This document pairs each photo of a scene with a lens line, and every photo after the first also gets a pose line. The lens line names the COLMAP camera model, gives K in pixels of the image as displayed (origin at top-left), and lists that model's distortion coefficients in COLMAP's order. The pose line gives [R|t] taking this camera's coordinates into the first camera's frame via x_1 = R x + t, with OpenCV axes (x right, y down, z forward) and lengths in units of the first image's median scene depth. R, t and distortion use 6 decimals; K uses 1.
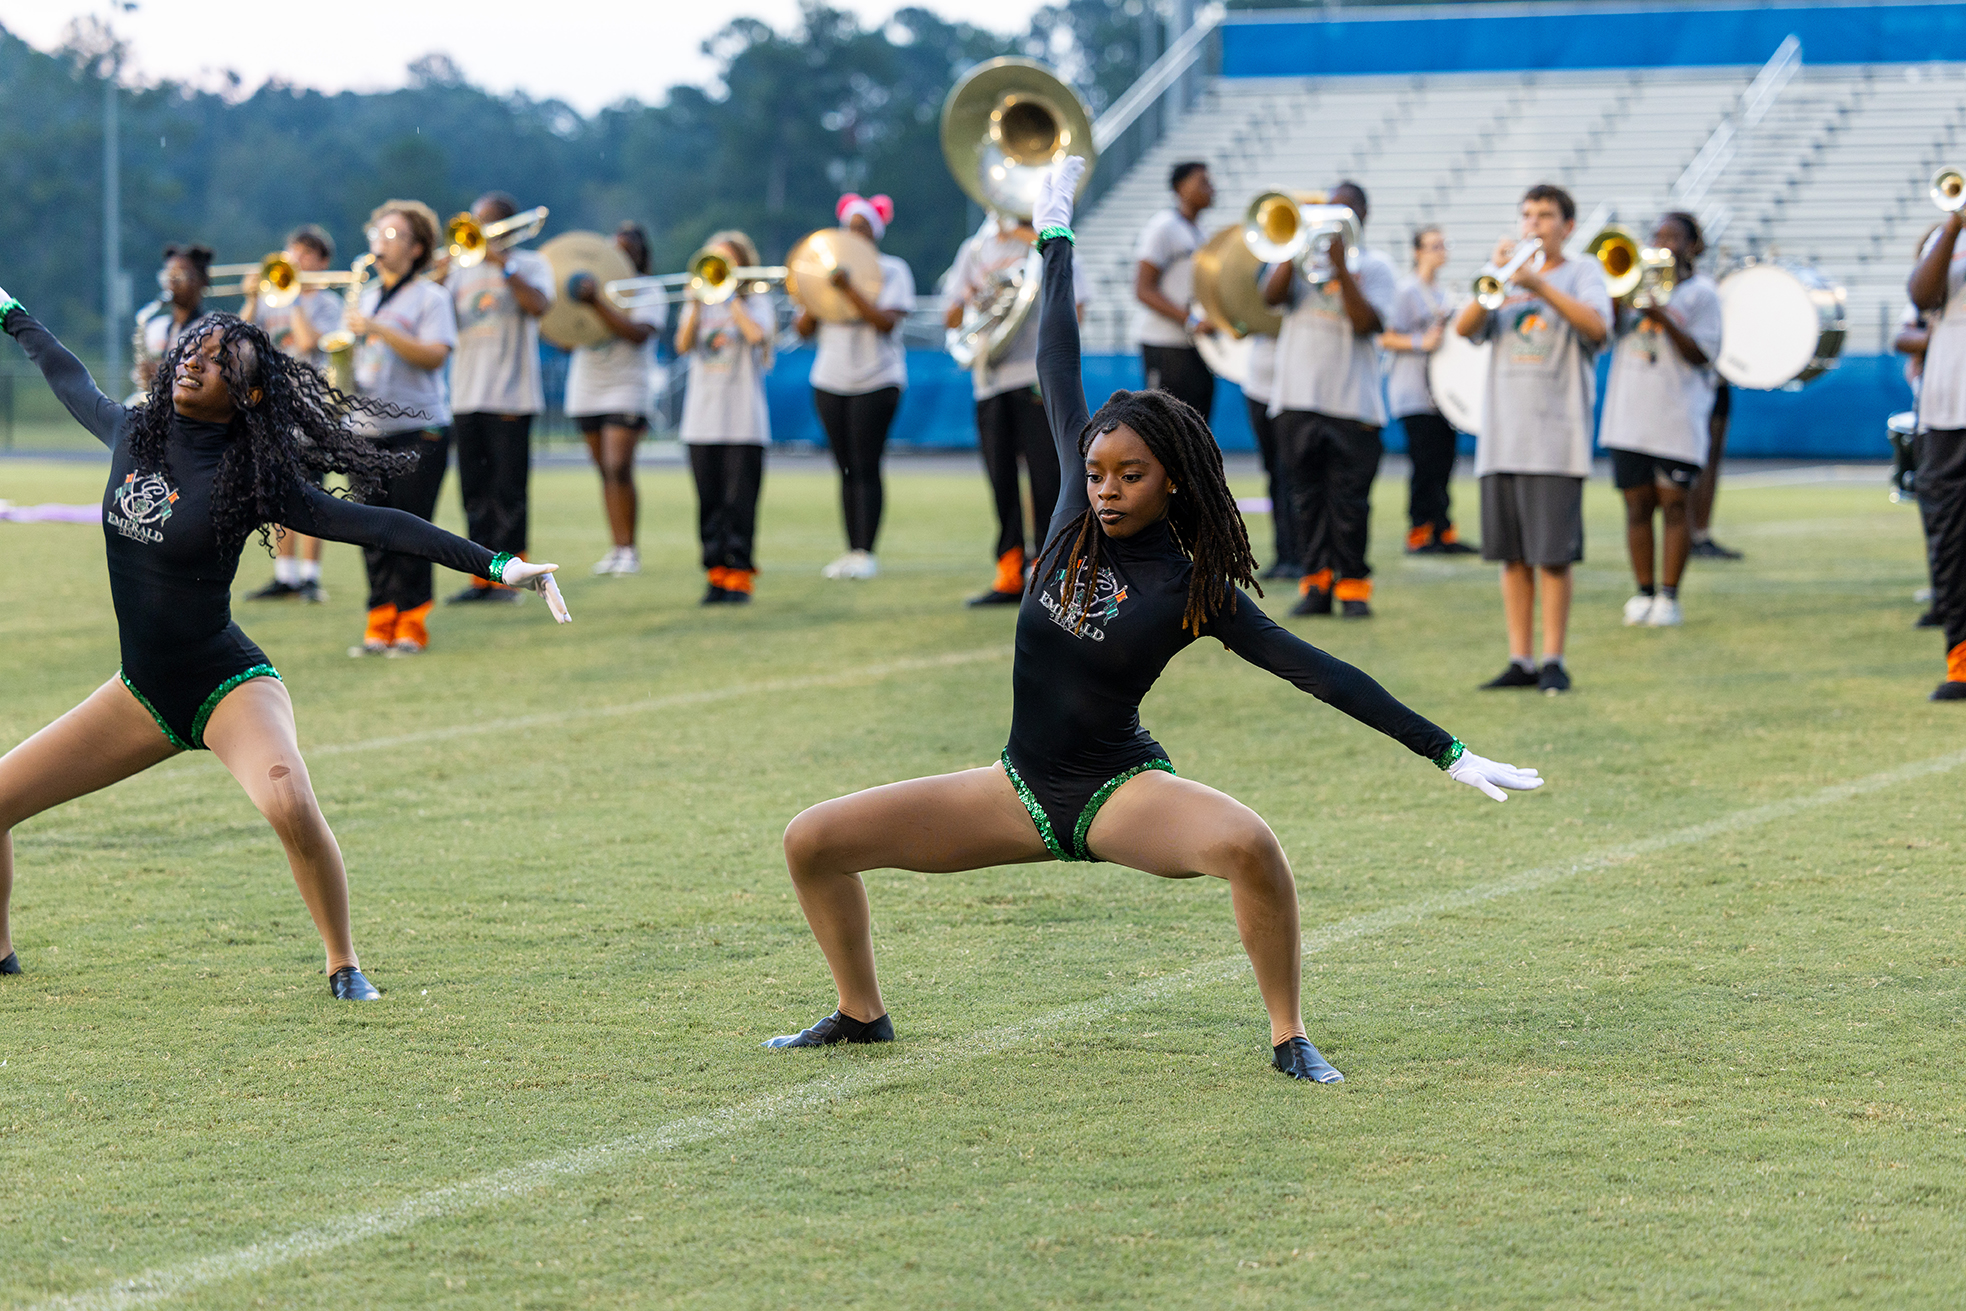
lens RADIAL K [[5544.6, 0, 968.4], [0, 5544.6, 643.0], [0, 0, 1]] dist [0.109379, 0.000000]
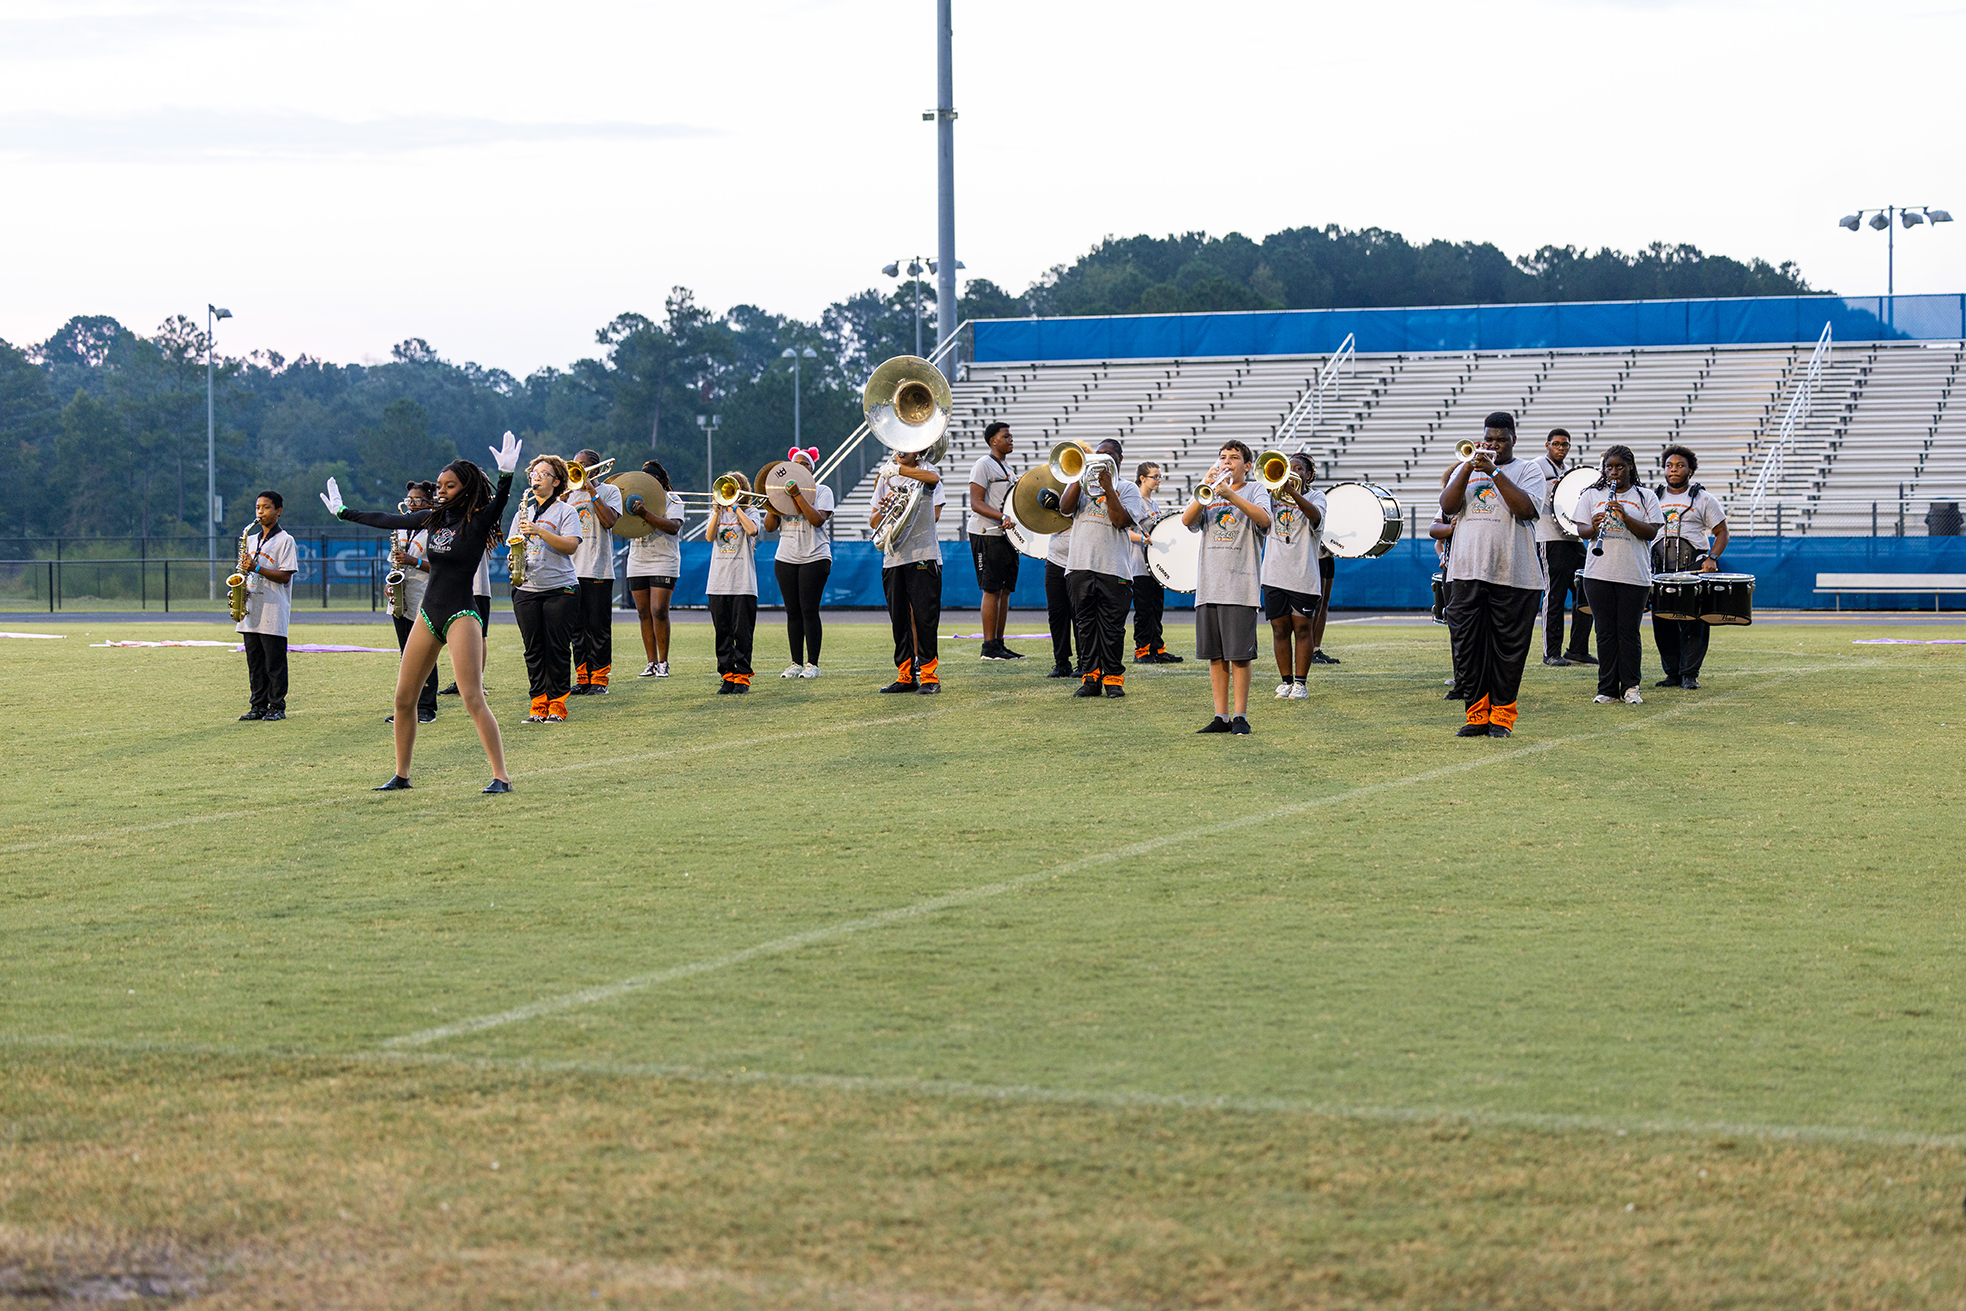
lens RADIAL K [[3852.0, 0, 977.0], [0, 3852.0, 671.4], [0, 0, 1]] dist [-0.019726, 0.000000]
pose [[0.998634, -0.009388, 0.051407, -0.032132], [0.010375, 0.999766, -0.018967, 0.009492], [-0.051217, 0.019474, 0.998498, -0.162046]]
